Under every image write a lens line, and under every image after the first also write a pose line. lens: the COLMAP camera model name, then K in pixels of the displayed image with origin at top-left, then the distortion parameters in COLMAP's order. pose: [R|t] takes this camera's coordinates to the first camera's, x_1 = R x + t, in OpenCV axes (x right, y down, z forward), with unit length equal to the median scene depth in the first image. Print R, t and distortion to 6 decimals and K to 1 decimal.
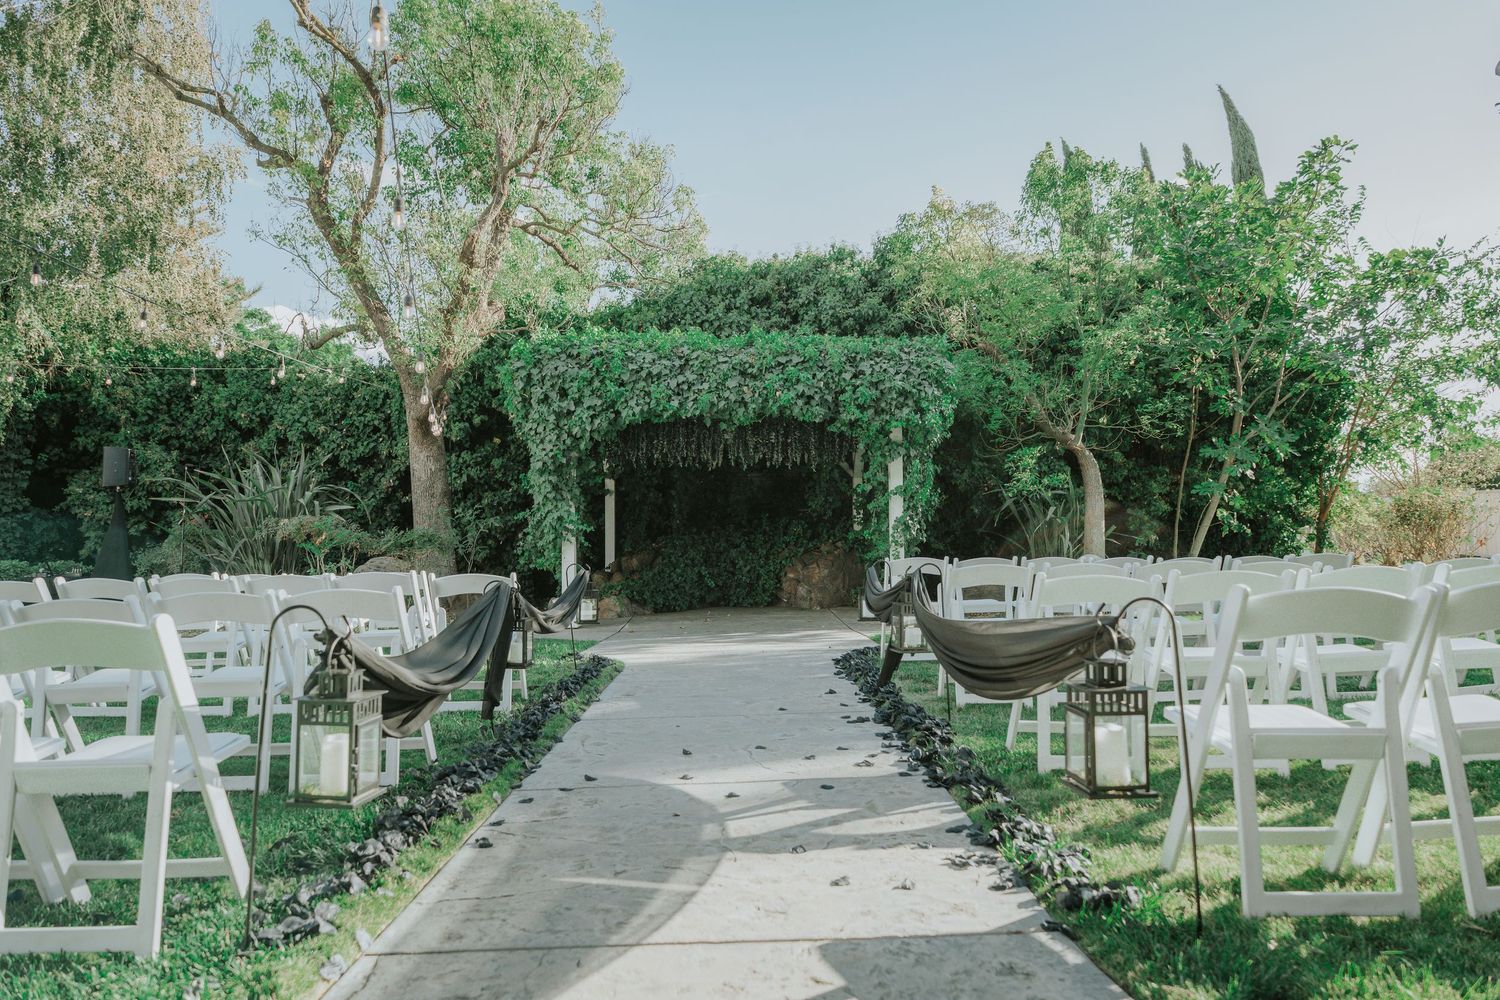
lens RADIAL K [[992.4, 0, 747.6], [0, 992.4, 499.5], [0, 0, 1]] dist [-0.011711, -0.001944]
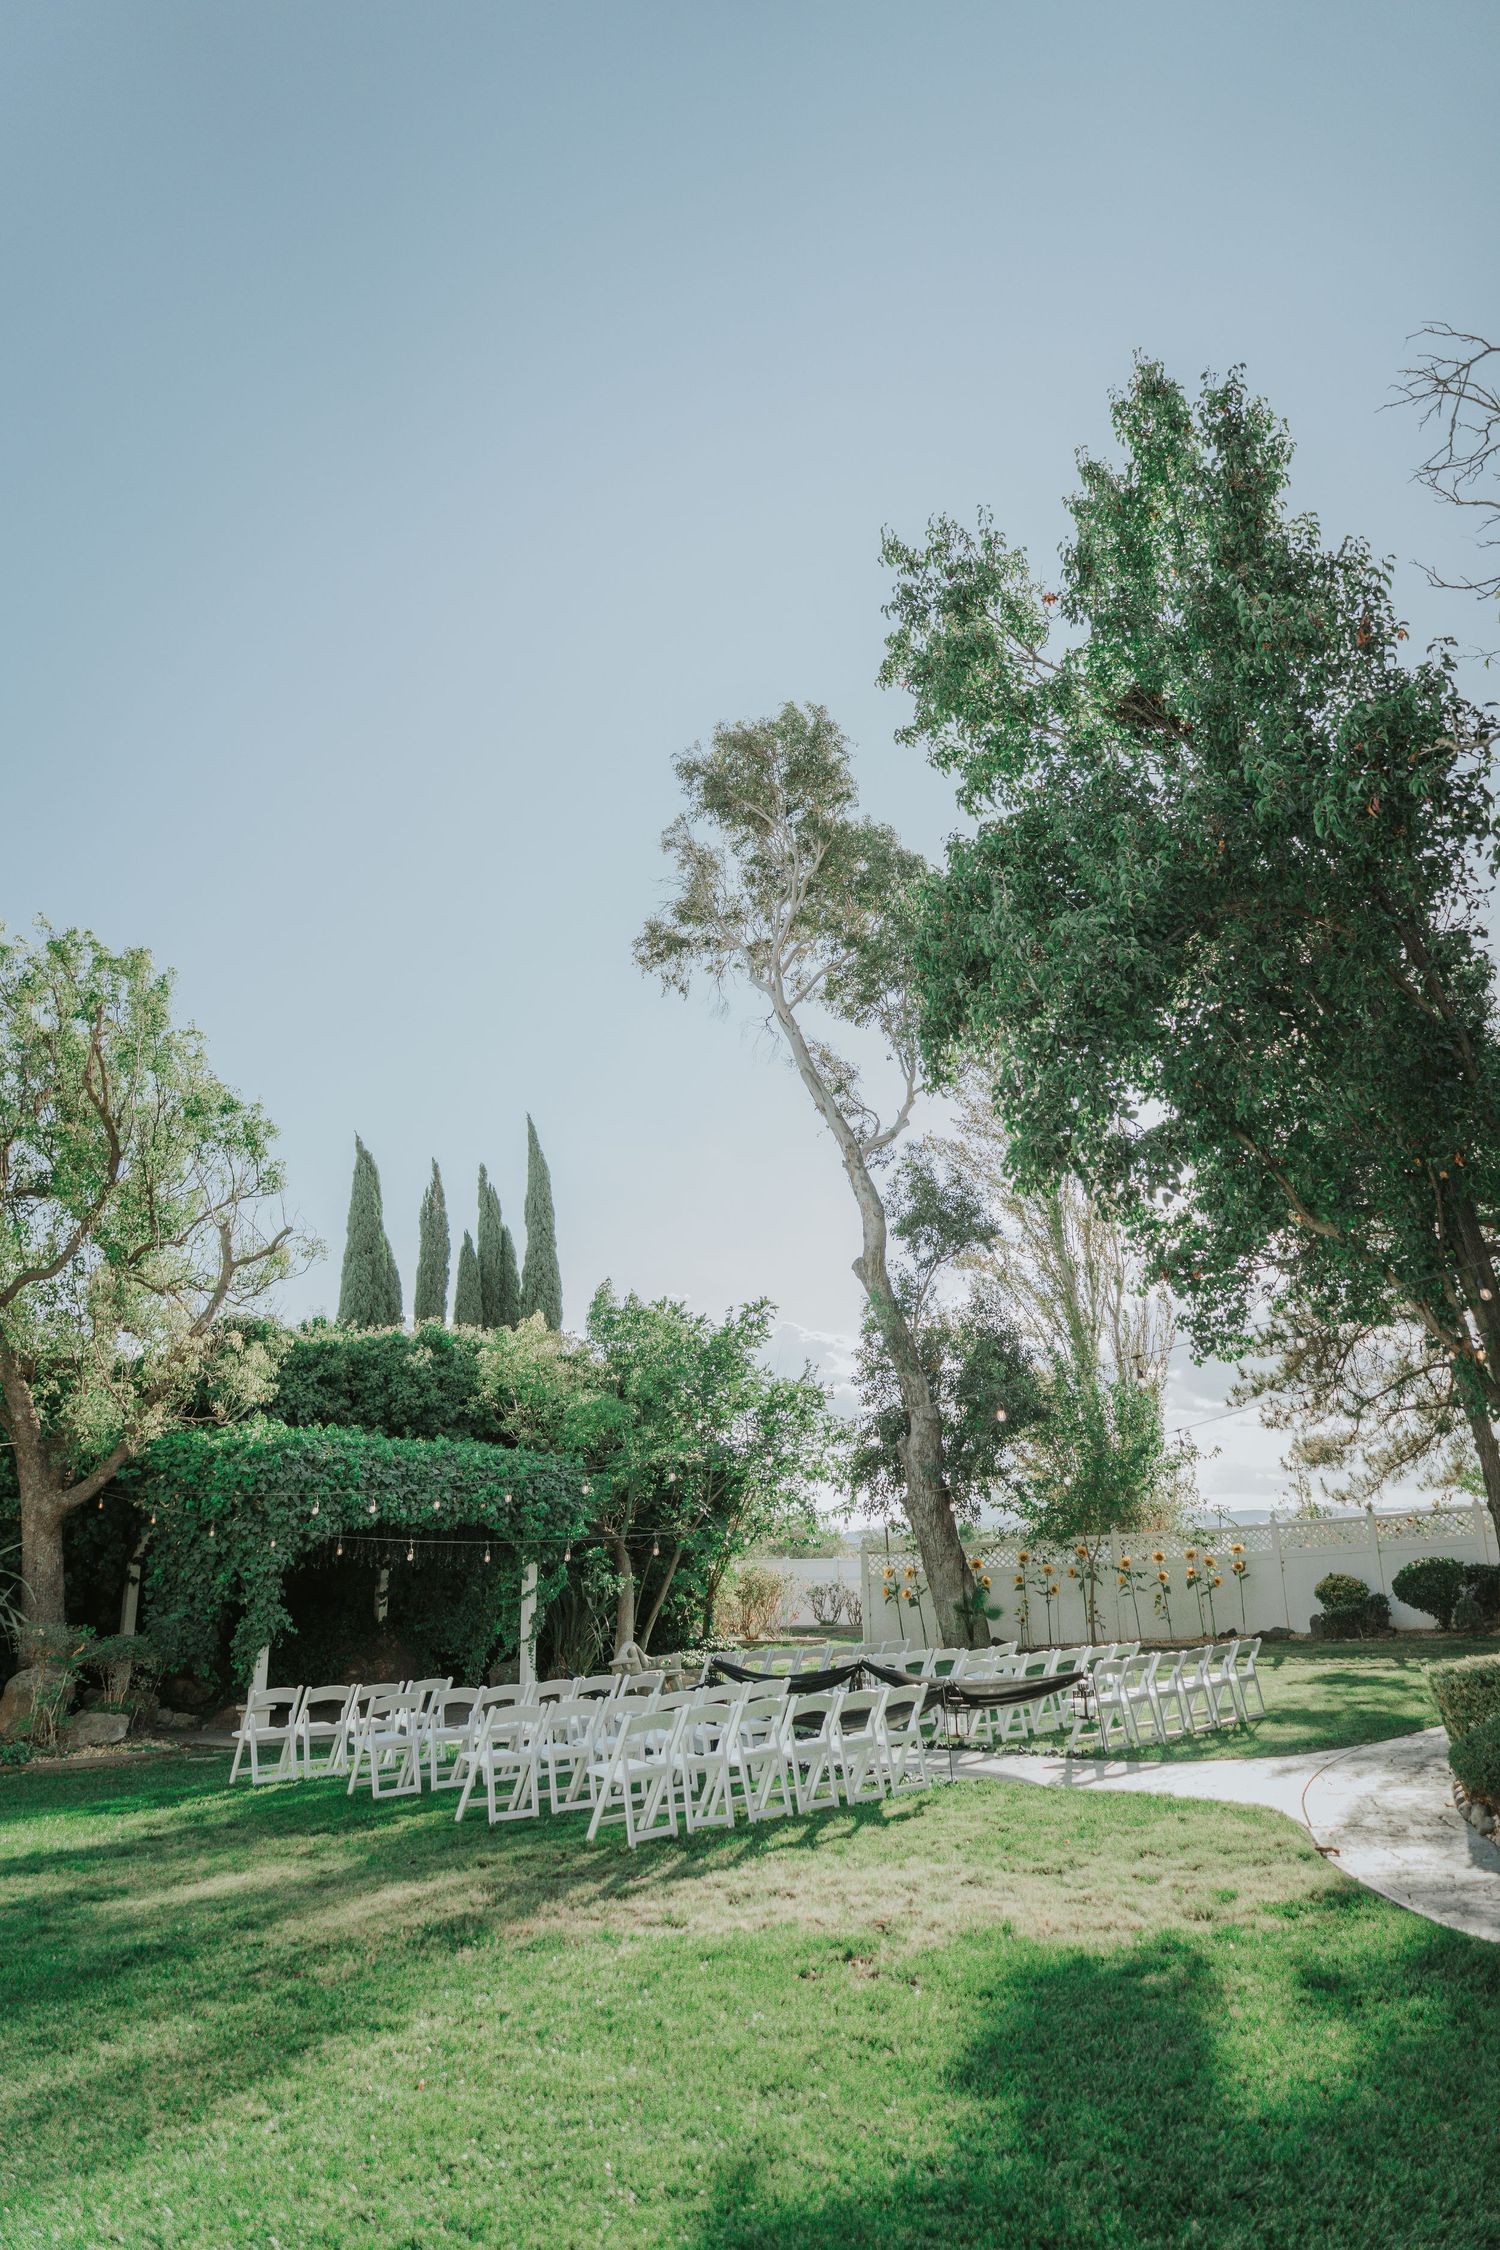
lens RADIAL K [[1488.7, 0, 743.7], [0, 1488.7, 1131.0], [0, 0, 1]] dist [-0.011711, -0.001944]
pose [[0.729446, 0.194738, 0.655733, -0.963843], [-0.012576, 0.962276, -0.271784, -0.058538], [-0.683923, 0.190005, 0.704377, -0.514283]]
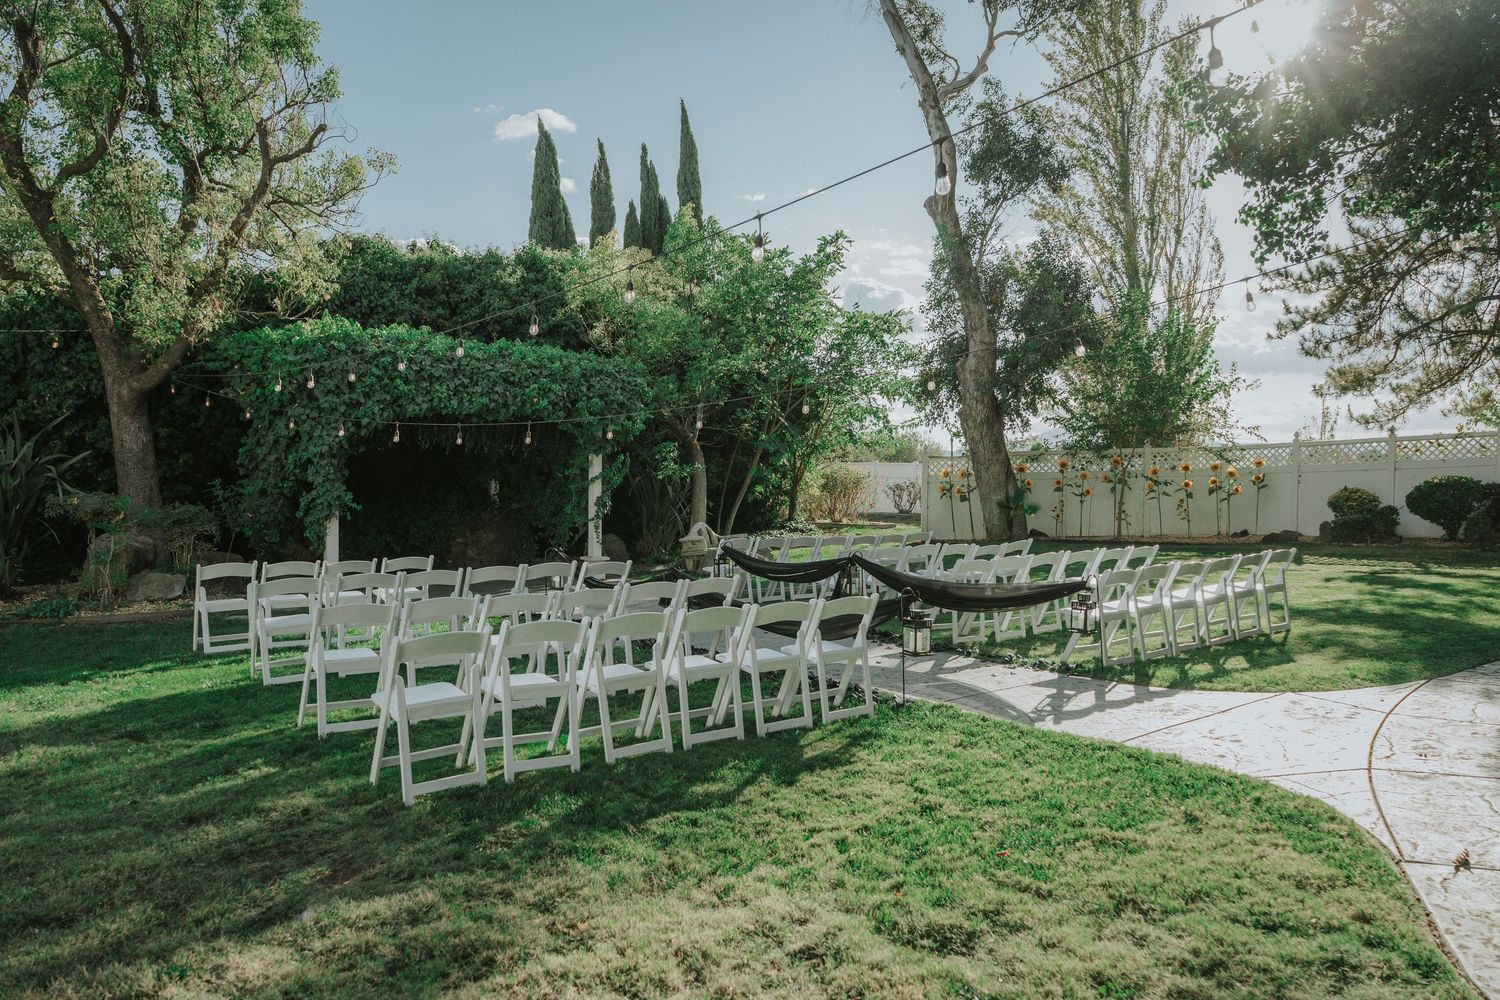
lens RADIAL K [[992.4, 0, 758.8], [0, 992.4, 502.3], [0, 0, 1]] dist [-0.011711, -0.001944]
pose [[0.817874, 0.006202, 0.575364, -0.449766], [-0.039825, 0.998154, 0.045852, -0.045402], [-0.574017, -0.060415, 0.816612, -0.186566]]
